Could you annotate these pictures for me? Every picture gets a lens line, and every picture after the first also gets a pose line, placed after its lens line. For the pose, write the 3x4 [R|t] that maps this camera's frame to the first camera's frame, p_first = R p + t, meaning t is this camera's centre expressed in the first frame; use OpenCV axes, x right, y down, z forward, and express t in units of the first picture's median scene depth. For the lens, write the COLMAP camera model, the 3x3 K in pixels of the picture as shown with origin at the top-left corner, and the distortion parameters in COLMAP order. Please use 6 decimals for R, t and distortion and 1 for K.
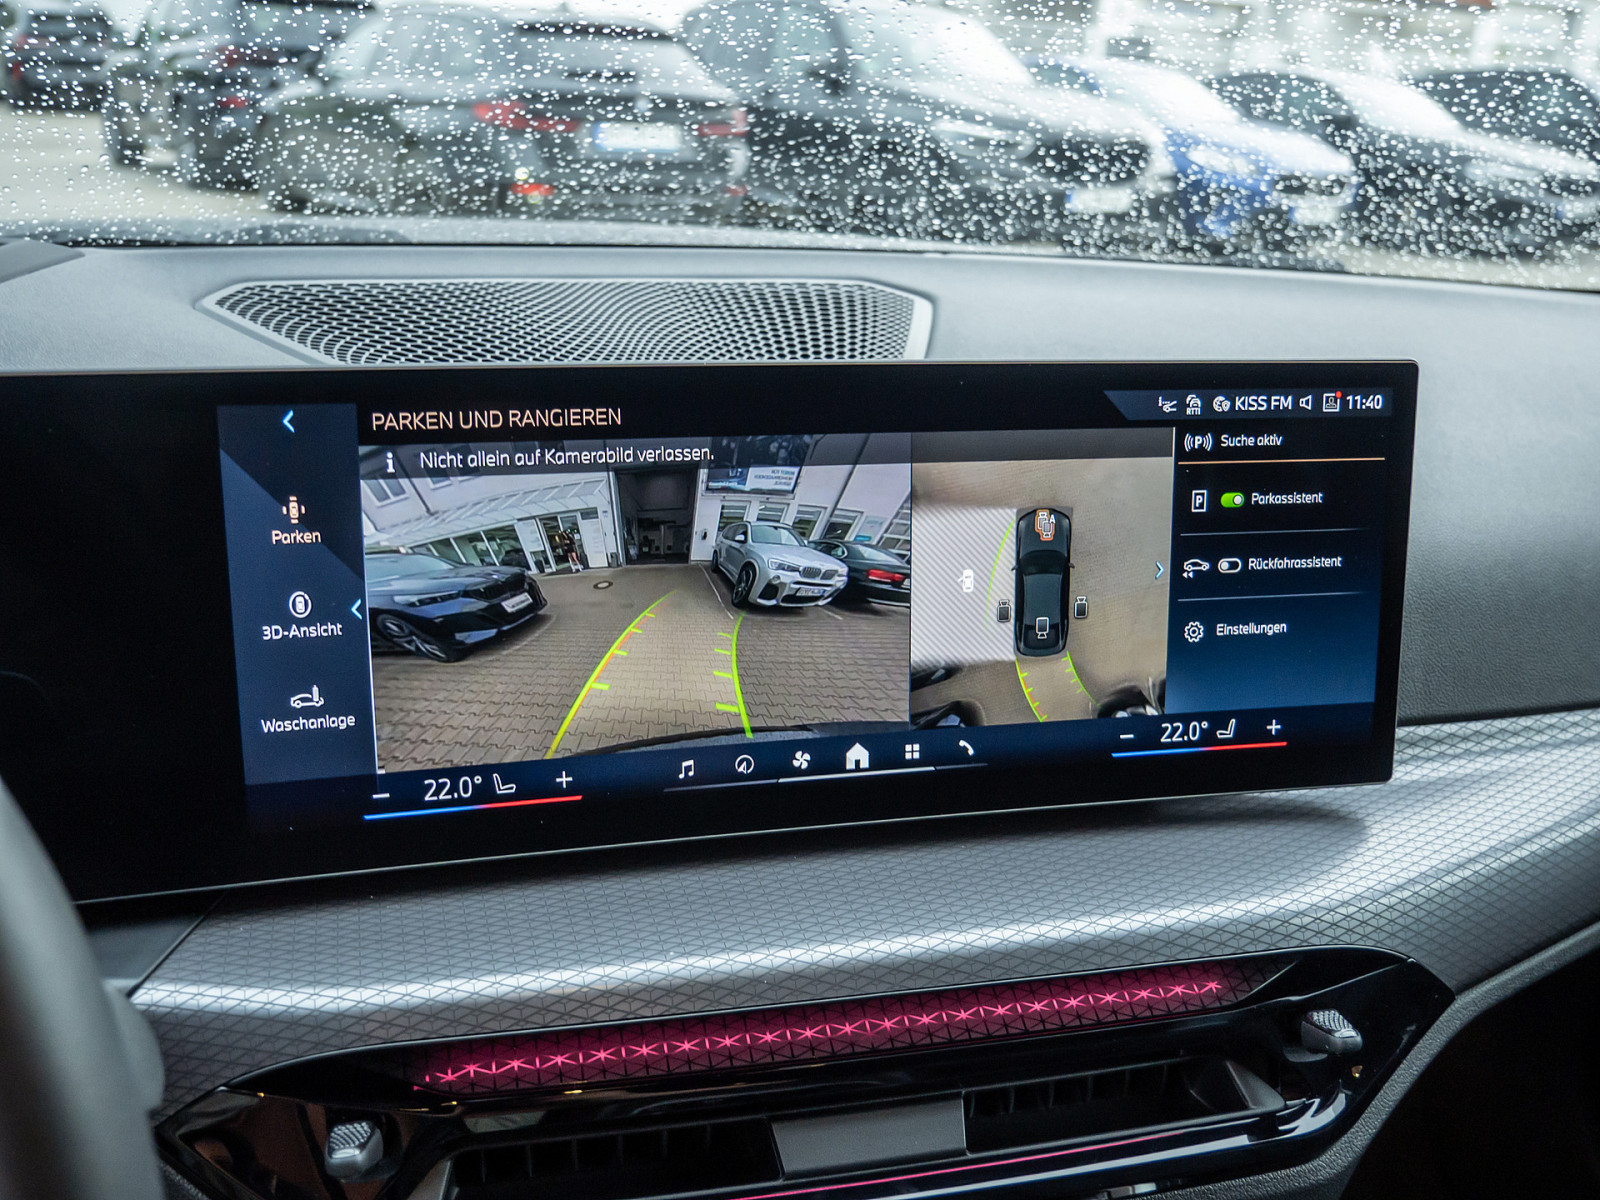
lens RADIAL K [[1434.6, 0, 800.0], [0, 1434.6, 600.0], [0, 0, 1]] dist [-0.012264, -0.000800]
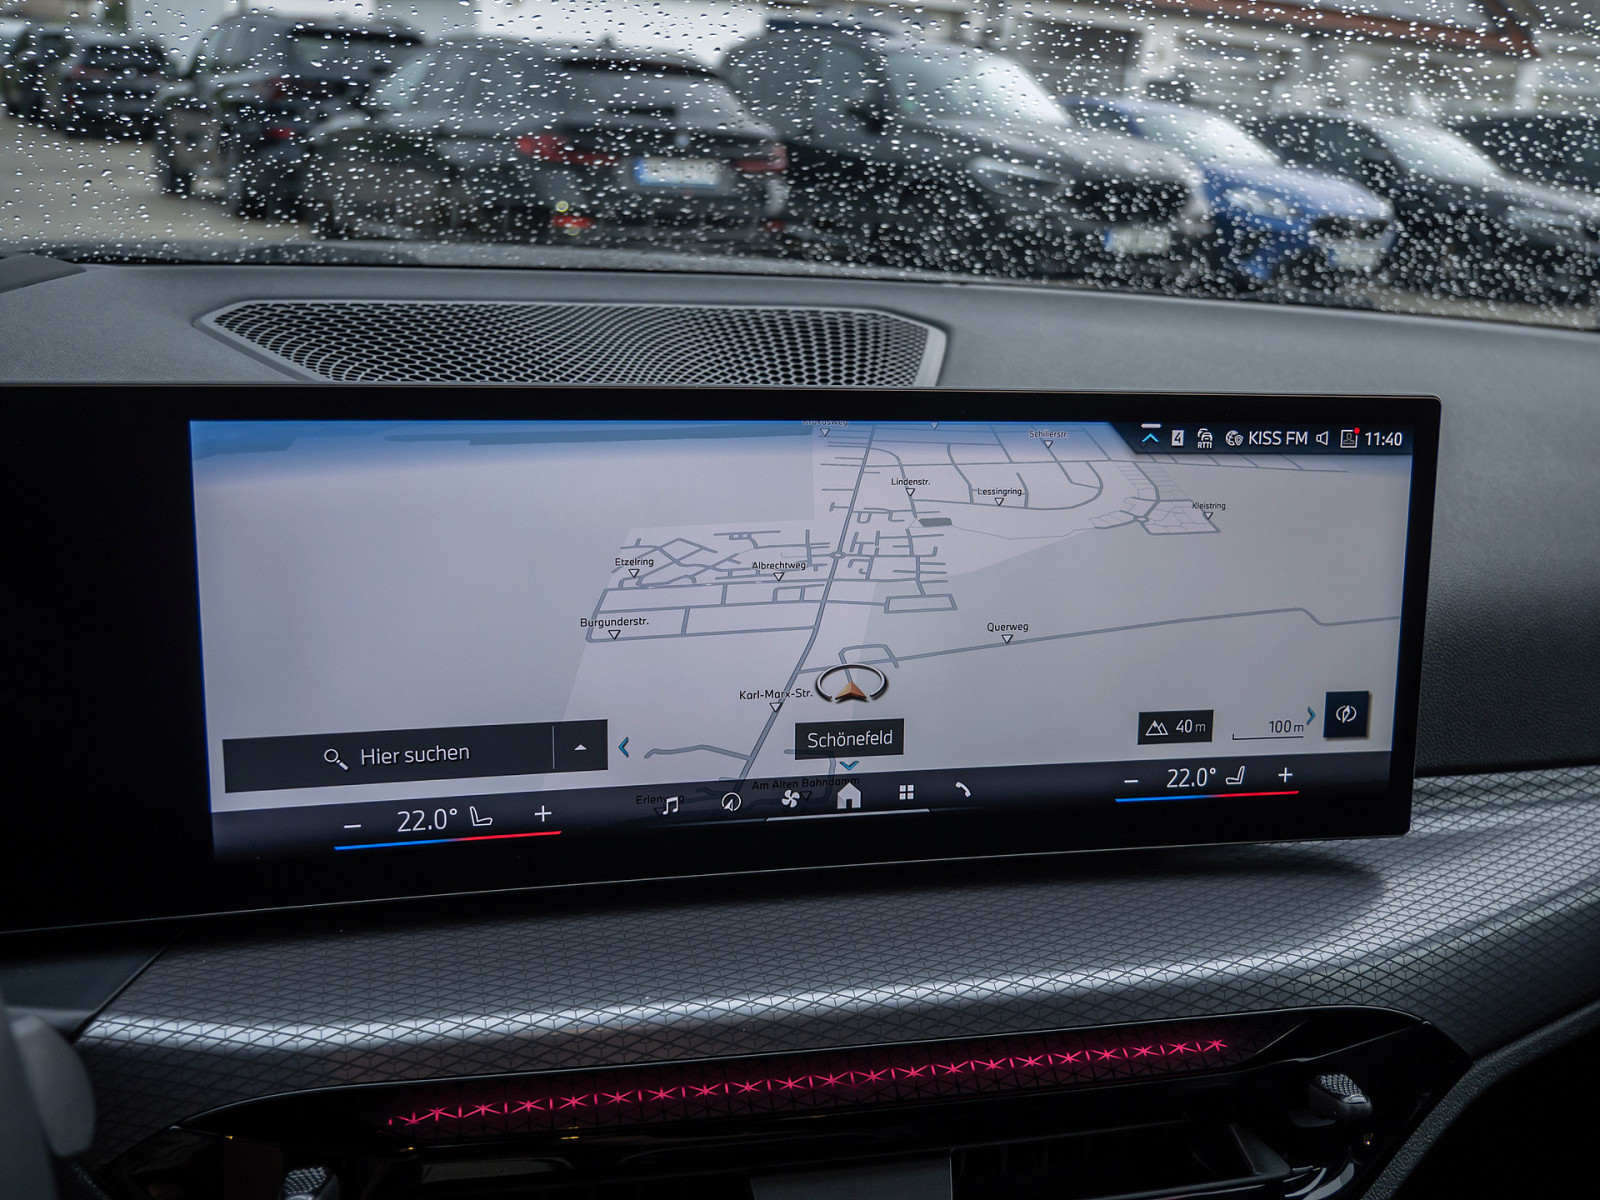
lens RADIAL K [[1432.0, 0, 801.0], [0, 1432.0, 604.0], [0, 0, 1]] dist [-0.013496, 0.001239]
pose [[0.999576, 0.019326, -0.021784, 0.018986], [-0.019771, 0.999596, -0.020405, 0.000121], [0.021381, 0.020827, 0.999554, 0.024661]]
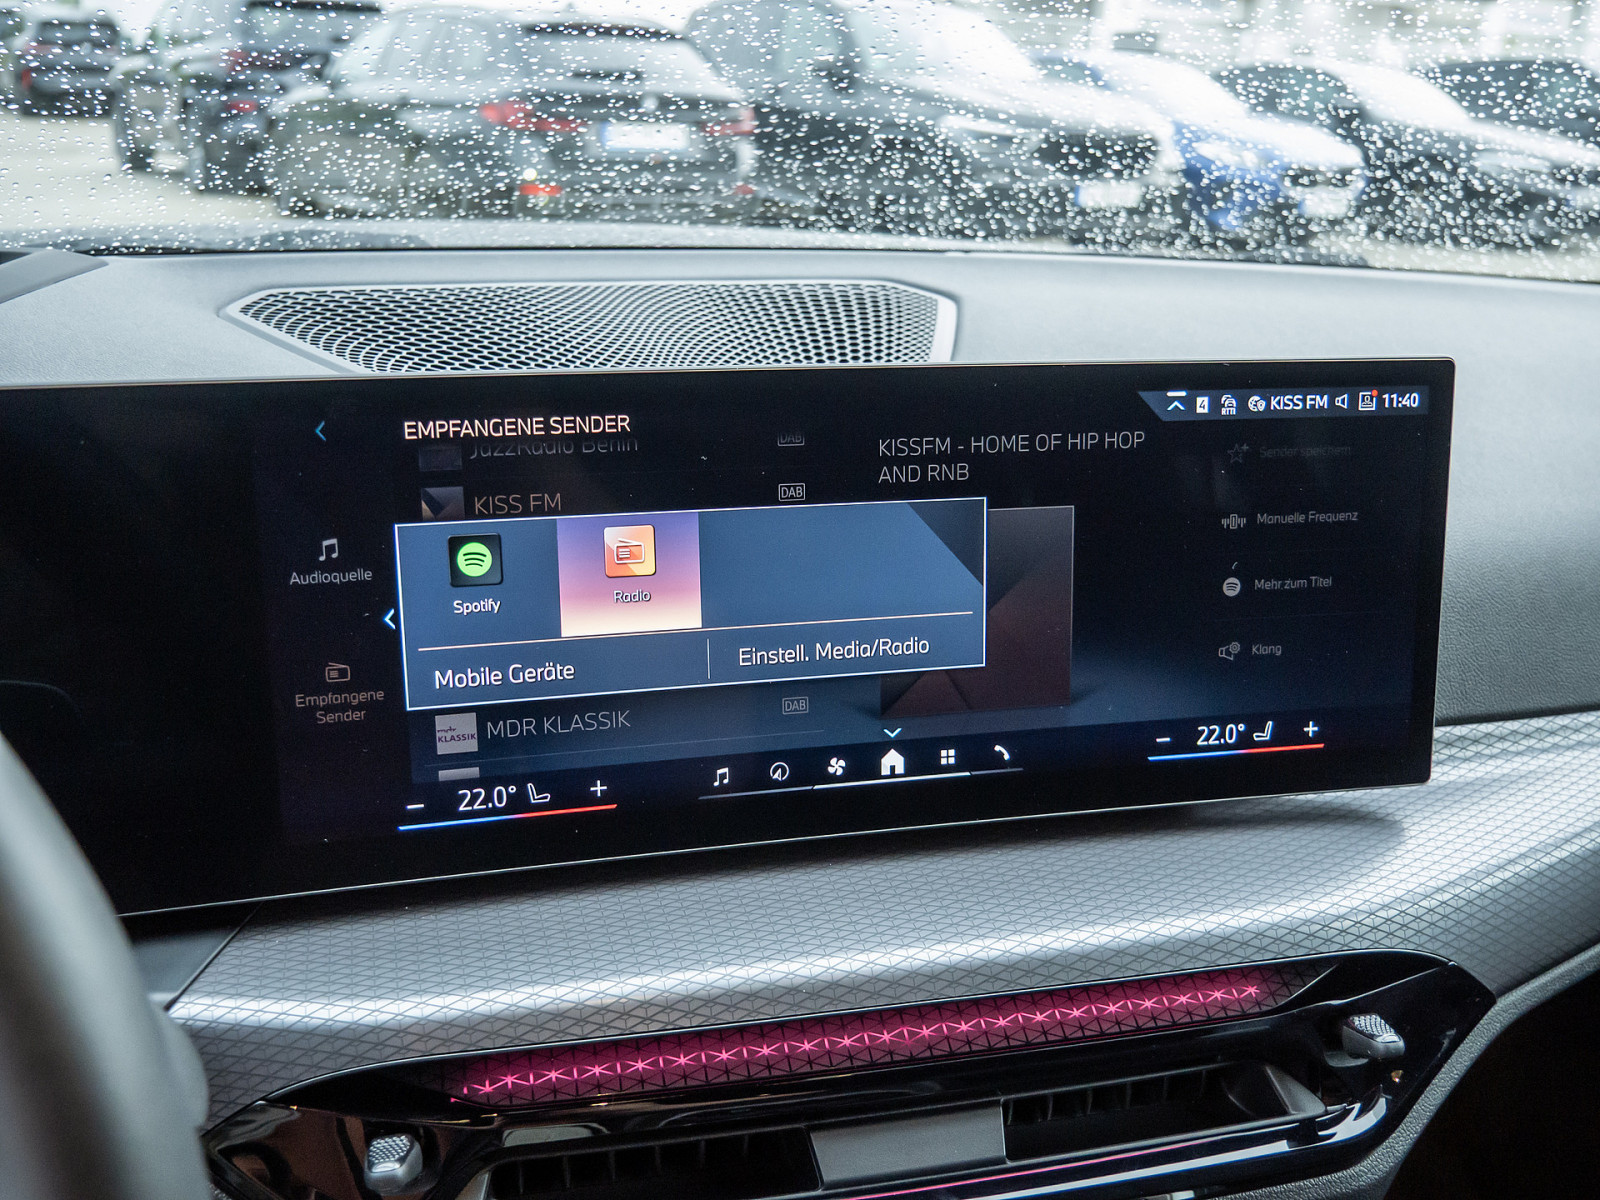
lens RADIAL K [[1434.6, 0, 800.0], [0, 1434.6, 600.0], [0, 0, 1]] dist [-0.012264, -0.000800]
pose [[0.999939, -0.008403, -0.007128, -0.011408], [0.008417, 0.999963, 0.001853, -0.004070], [0.007112, -0.001913, 0.999973, 0.005067]]
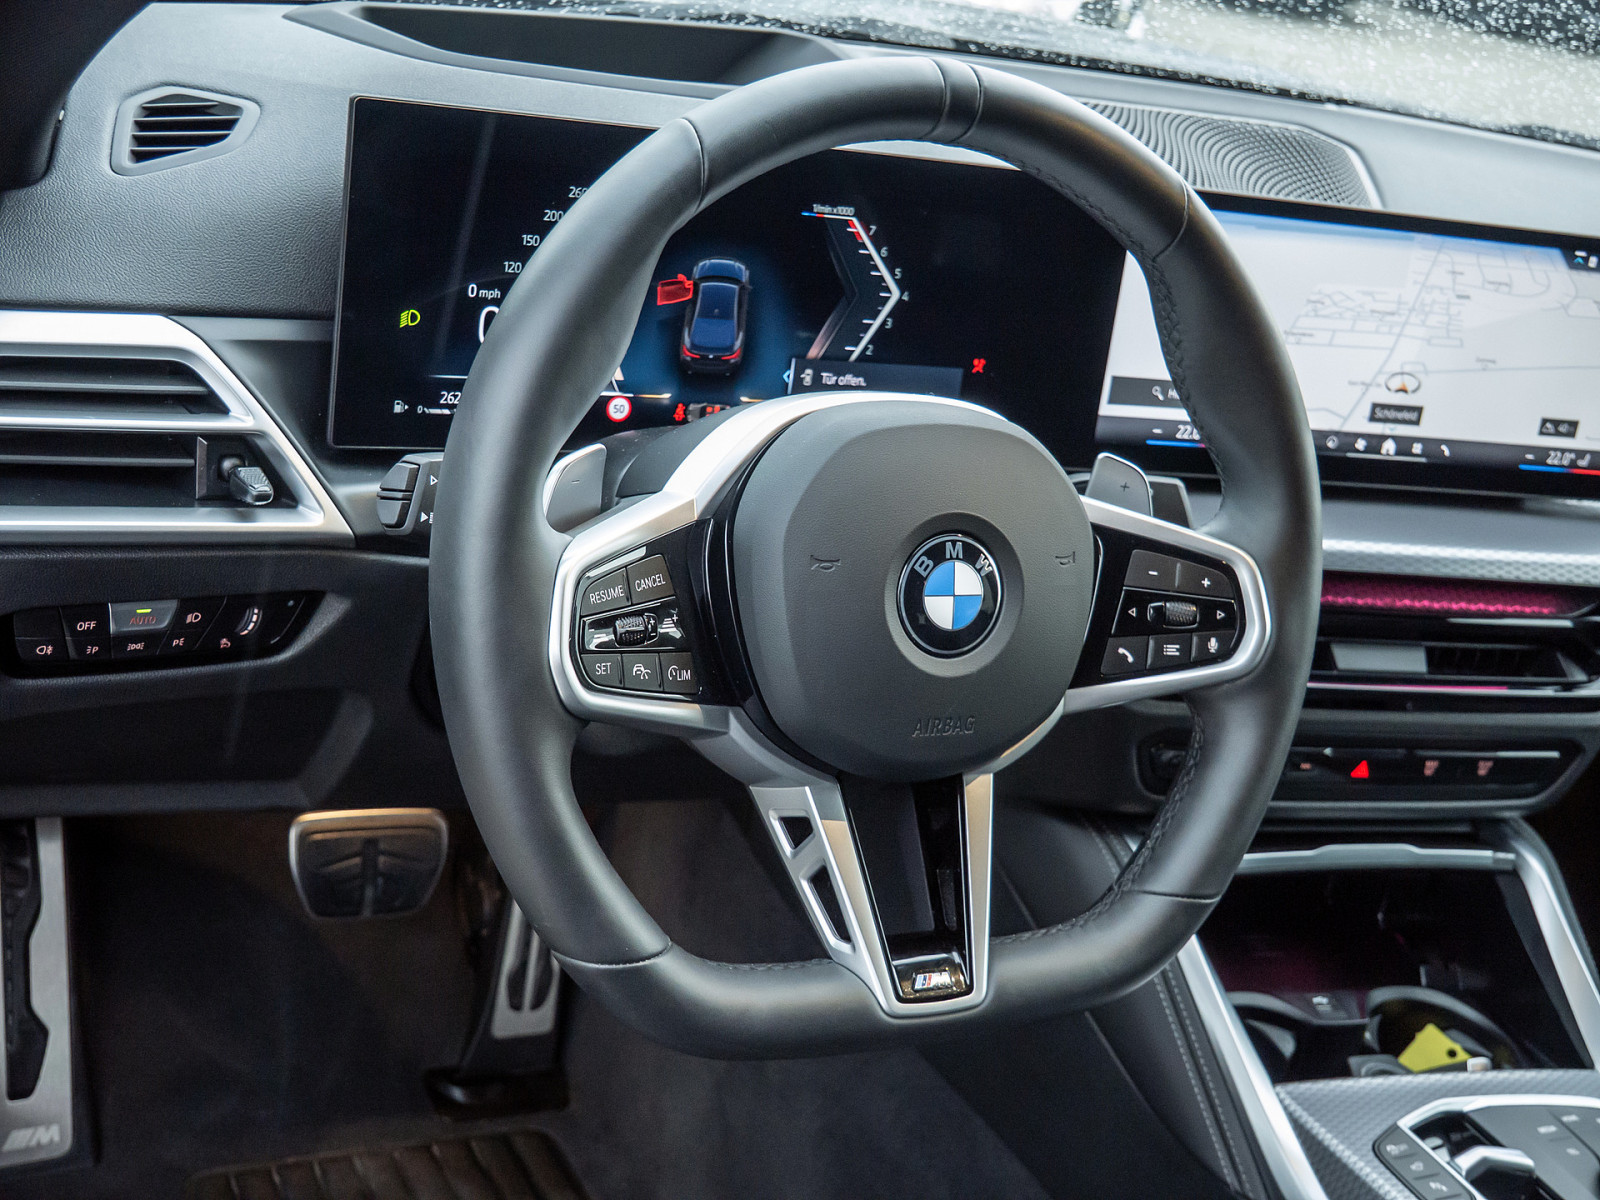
lens RADIAL K [[1912.1, 0, 803.3], [0, 1912.1, 623.8], [0, 0, 1]] dist [-0.029445, 0.125462]
pose [[0.989092, 0.105987, 0.102292, -0.619366], [-0.116796, 0.987461, 0.106202, 0.112896], [-0.089753, -0.116991, 0.989069, -0.874507]]
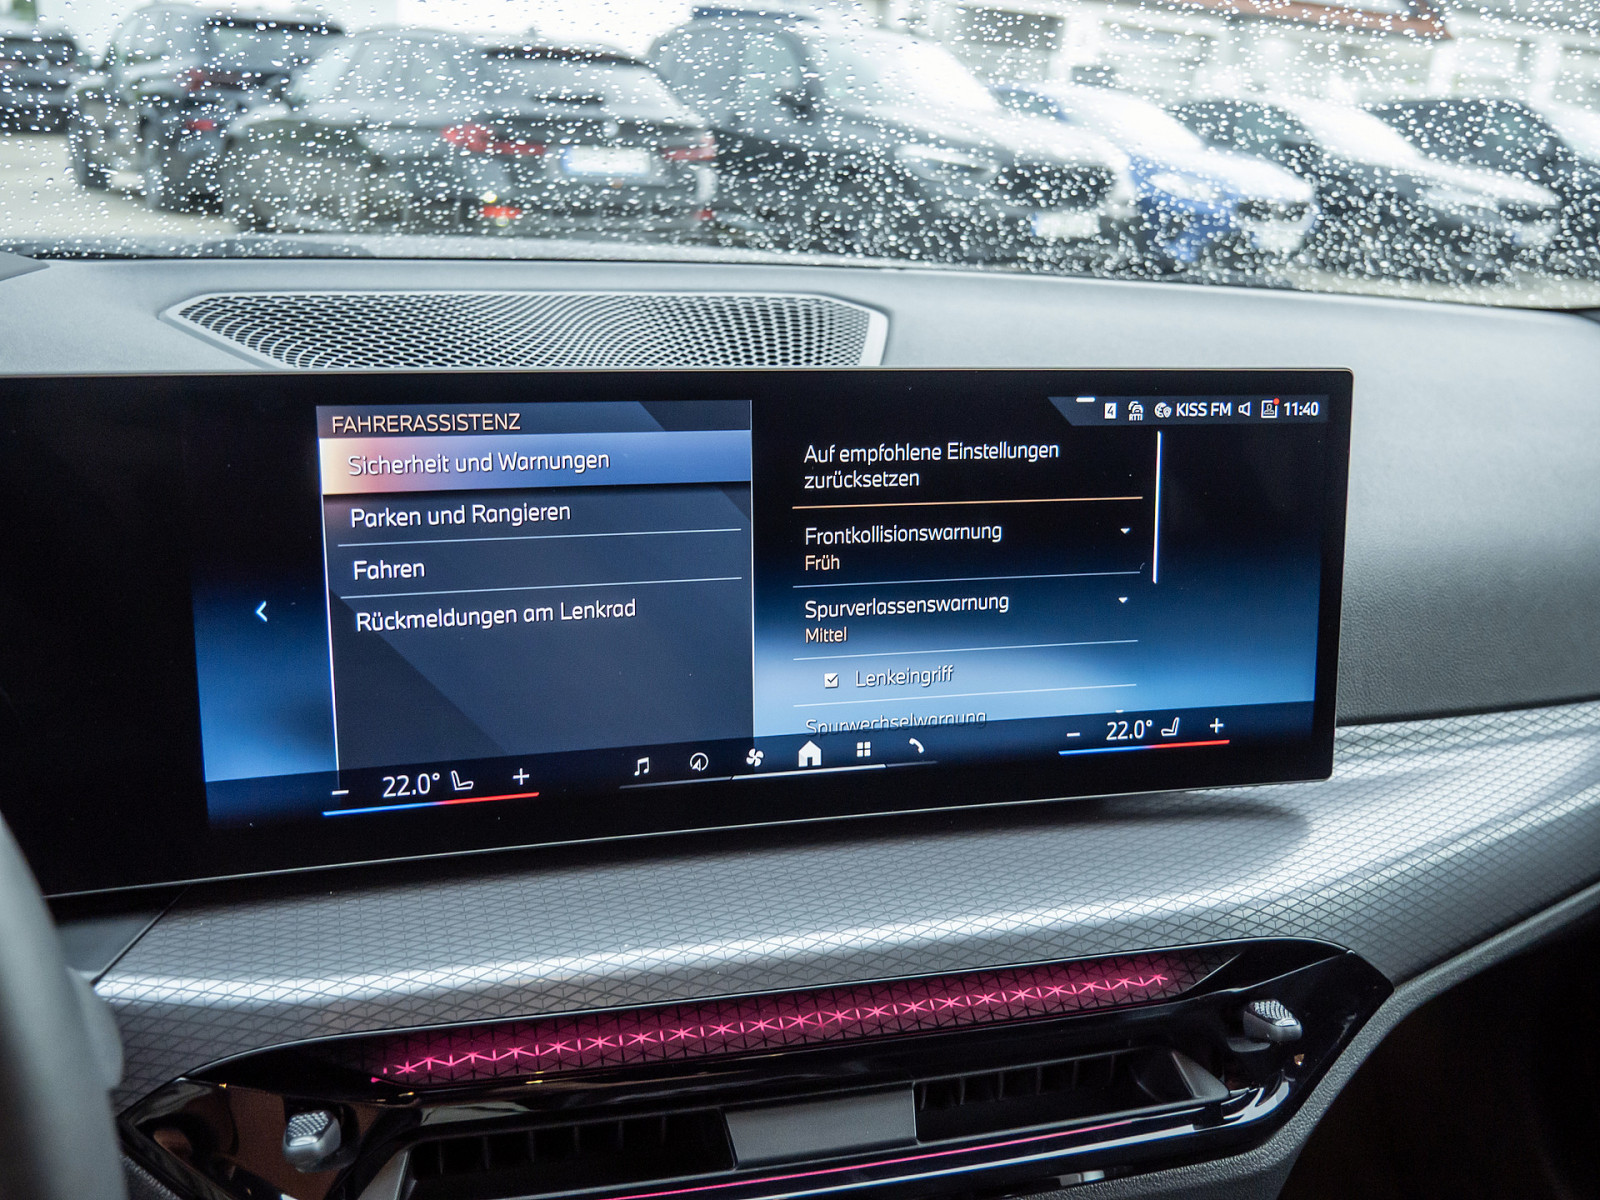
lens RADIAL K [[1432.8, 0, 796.6], [0, 1432.8, 602.3], [0, 0, 1]] dist [-0.012982, -0.004310]
pose [[0.999814, -0.002005, 0.019162, 0.008147], [0.002273, 0.999900, -0.013941, 0.010867], [-0.019133, 0.013982, 0.999719, -0.015417]]
